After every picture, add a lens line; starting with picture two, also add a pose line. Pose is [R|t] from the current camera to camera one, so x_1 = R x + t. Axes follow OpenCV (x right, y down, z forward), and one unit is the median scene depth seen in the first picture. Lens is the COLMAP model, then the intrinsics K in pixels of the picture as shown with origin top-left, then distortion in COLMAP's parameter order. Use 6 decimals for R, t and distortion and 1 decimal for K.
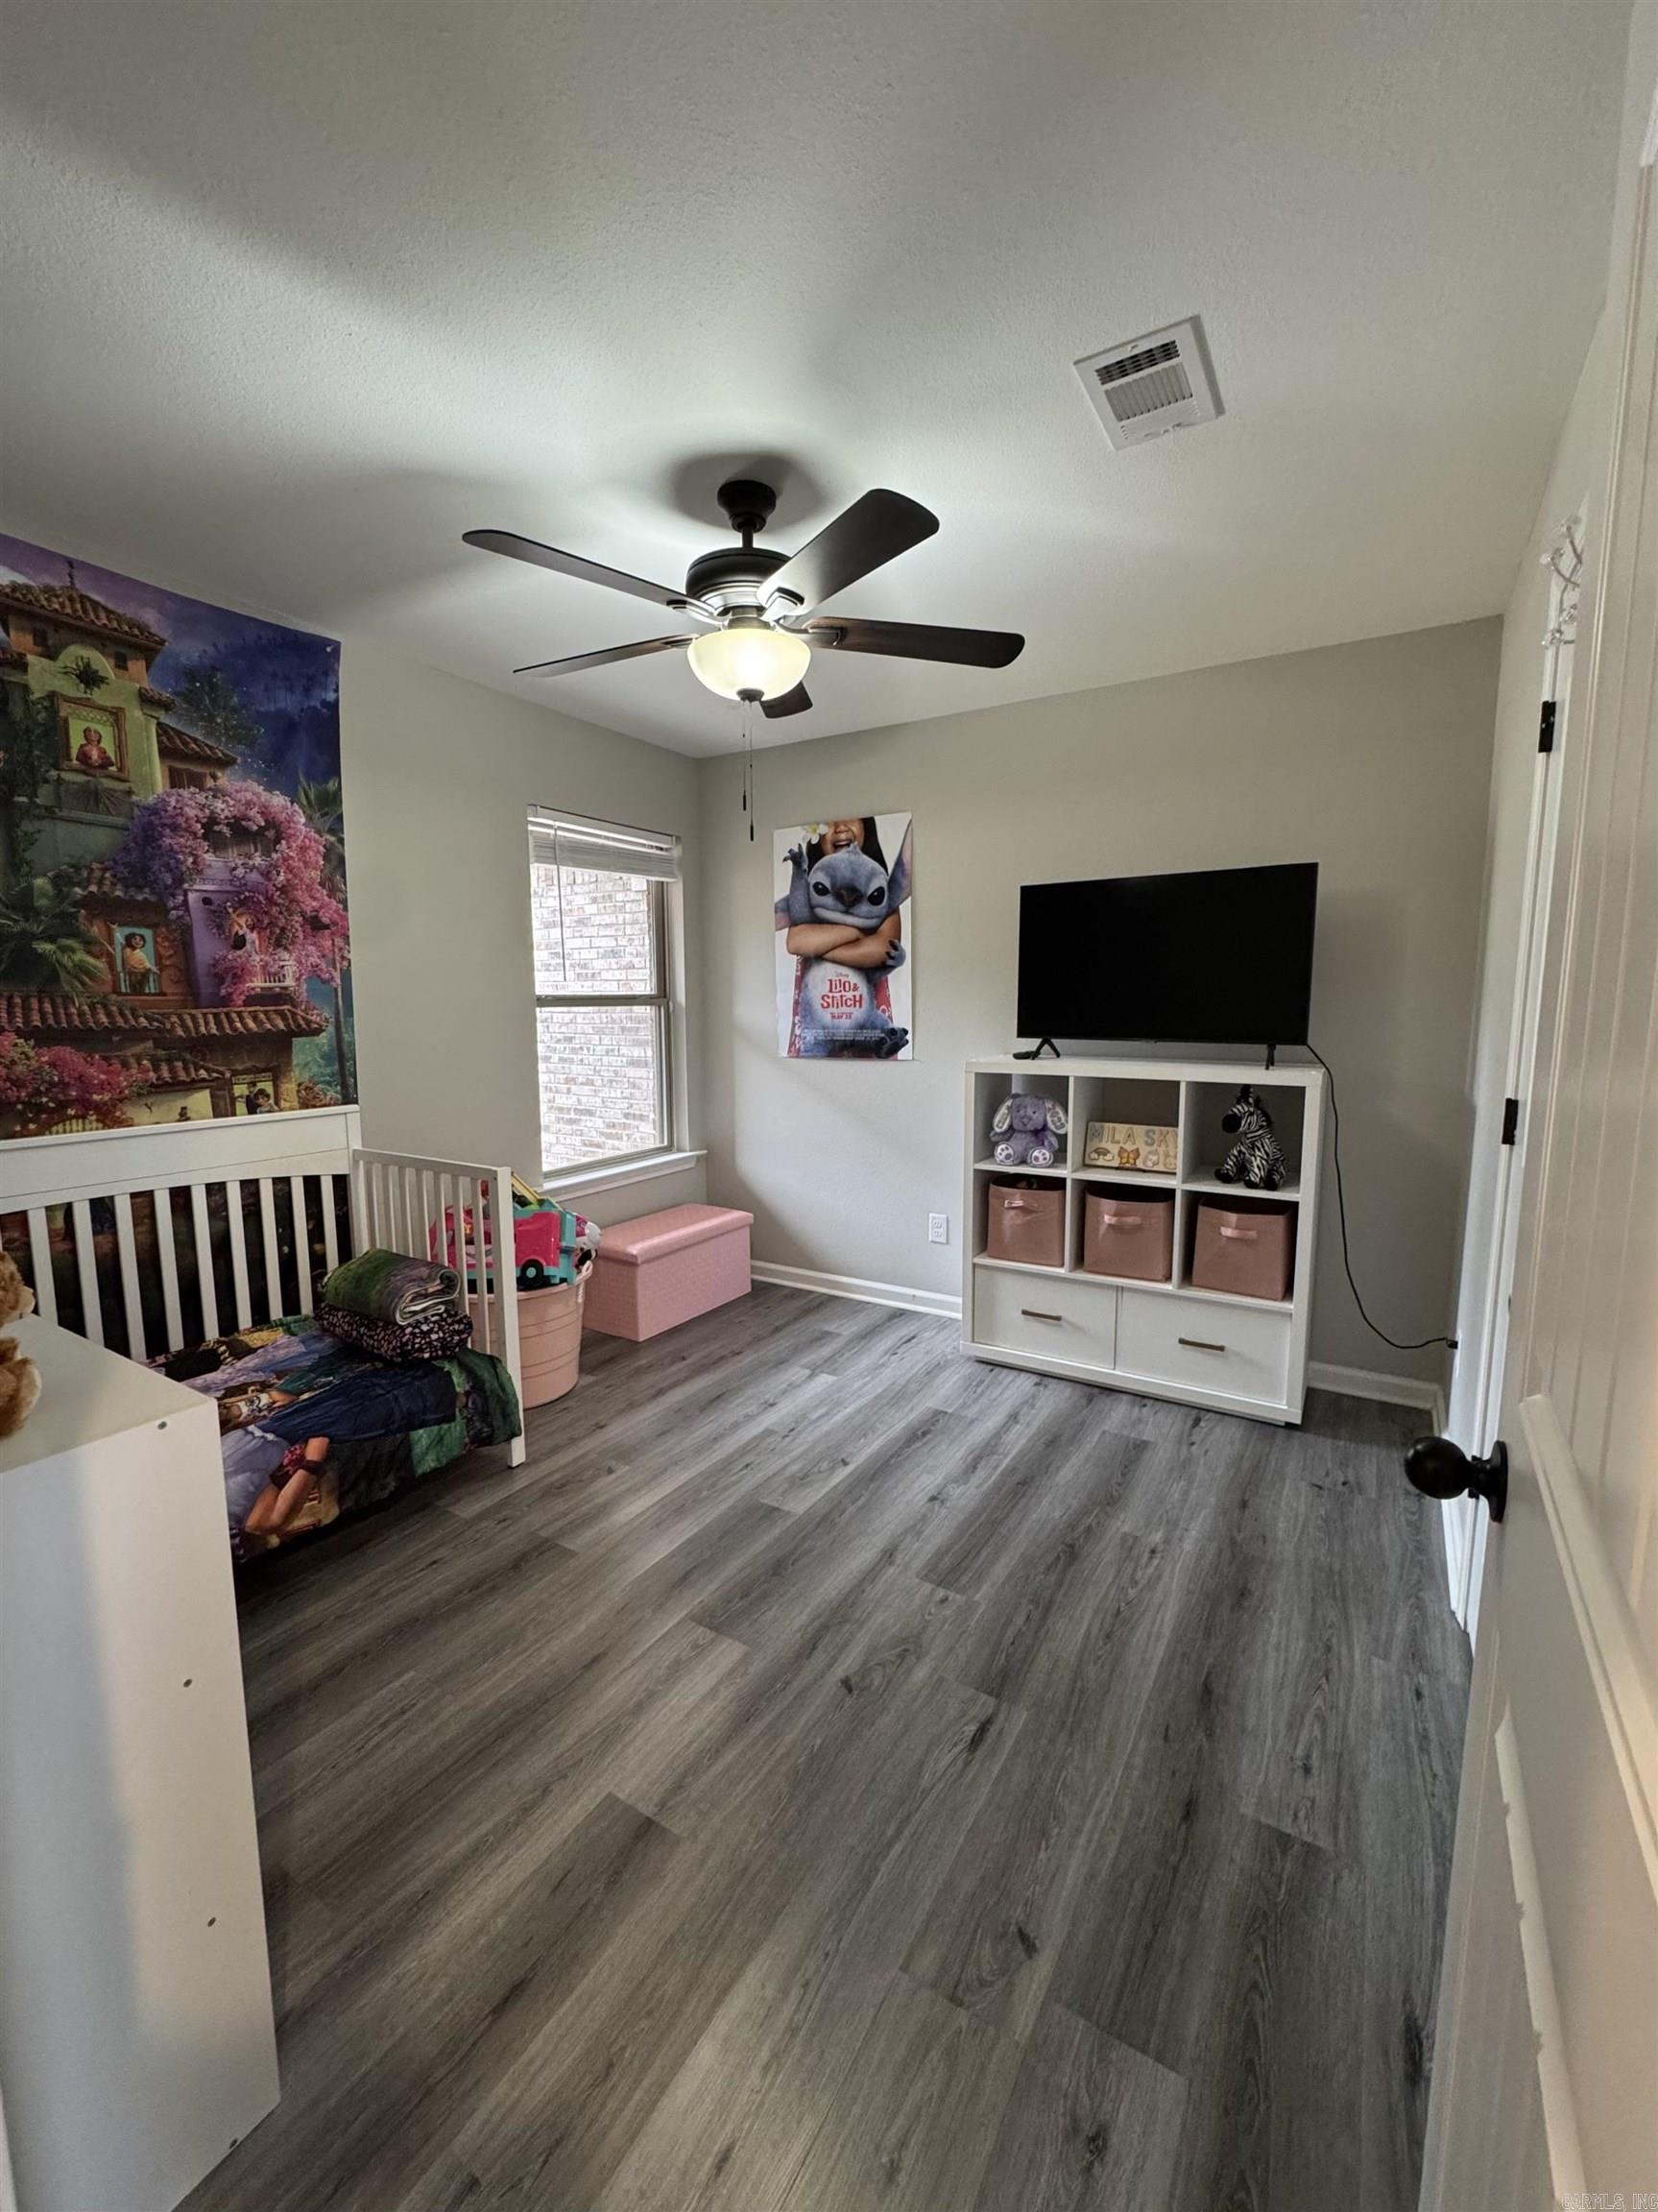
lens RADIAL K [[890.9, 0, 829.0], [0, 890.9, 1106.0], [0, 0, 1]] dist [0.000412, 0.000060]
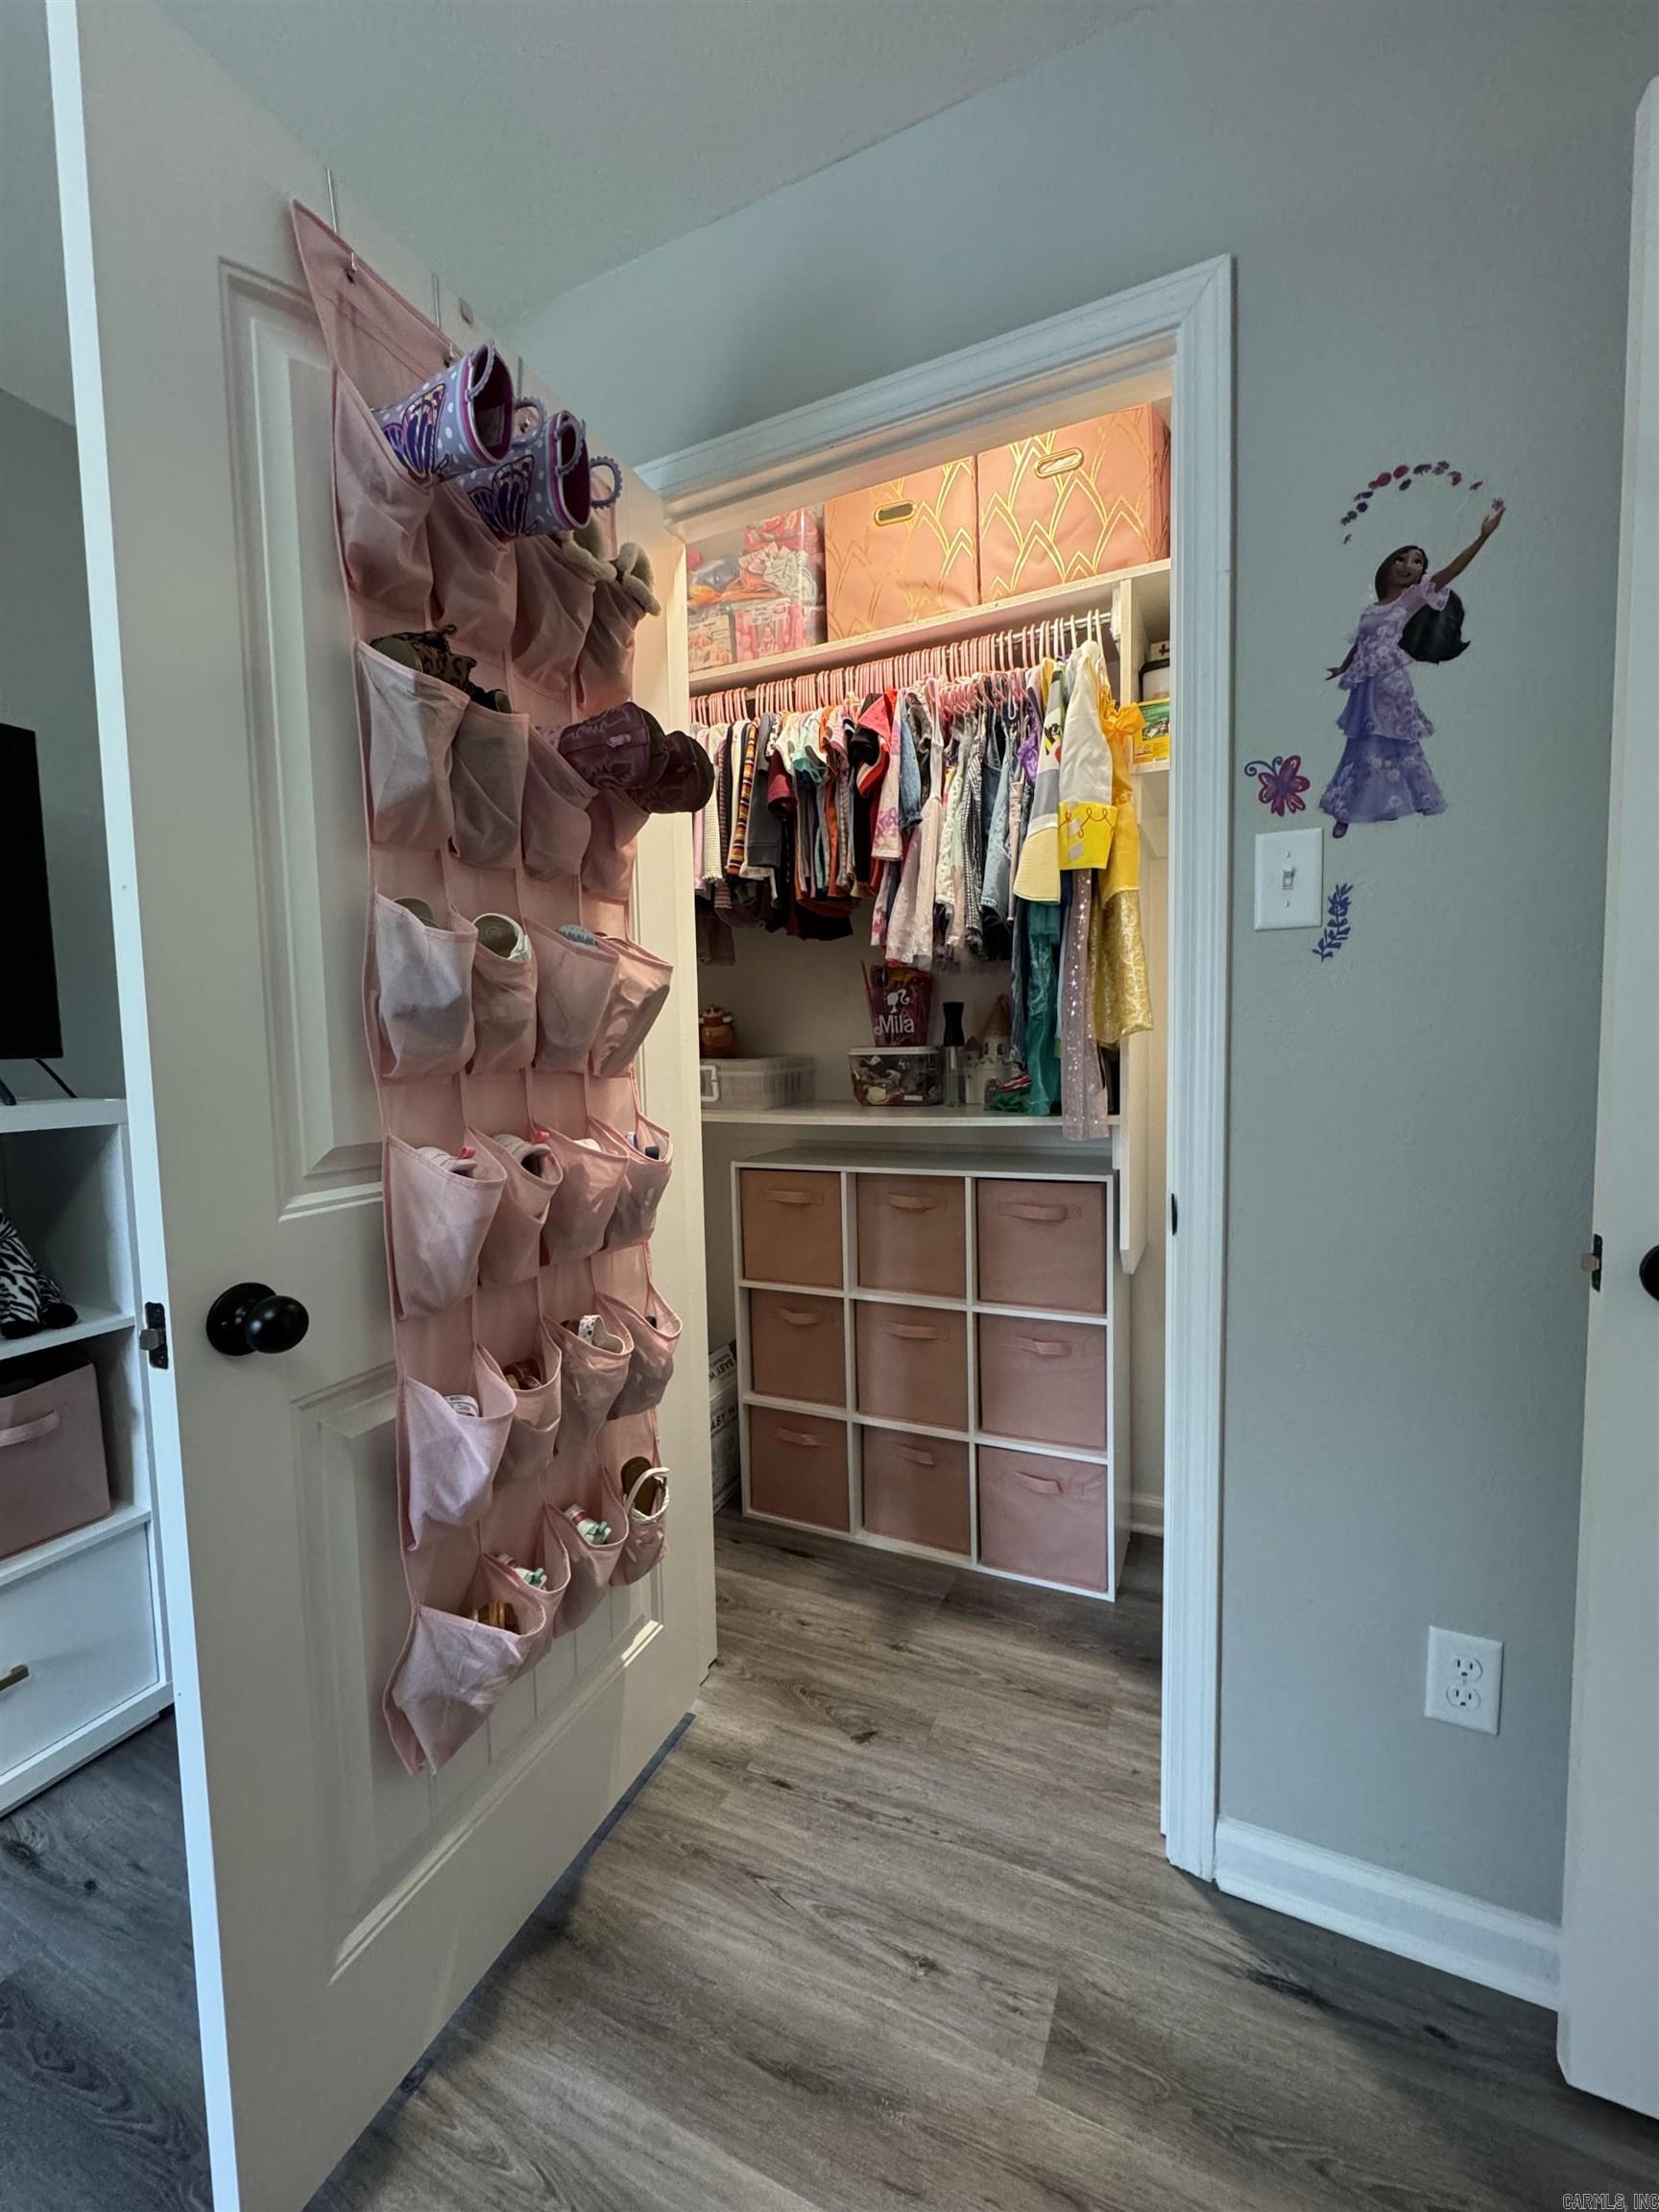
lens RADIAL K [[891.0, 0, 829.5], [0, 891.0, 1106.0], [0, 0, 1]] dist [0.000412, 0.000060]
pose [[-0.112989, -0.063925, 0.991538, -0.131893], [0.143000, 0.986493, 0.079895, -0.021758], [-0.983252, 0.150817, -0.102321, 1.024781]]
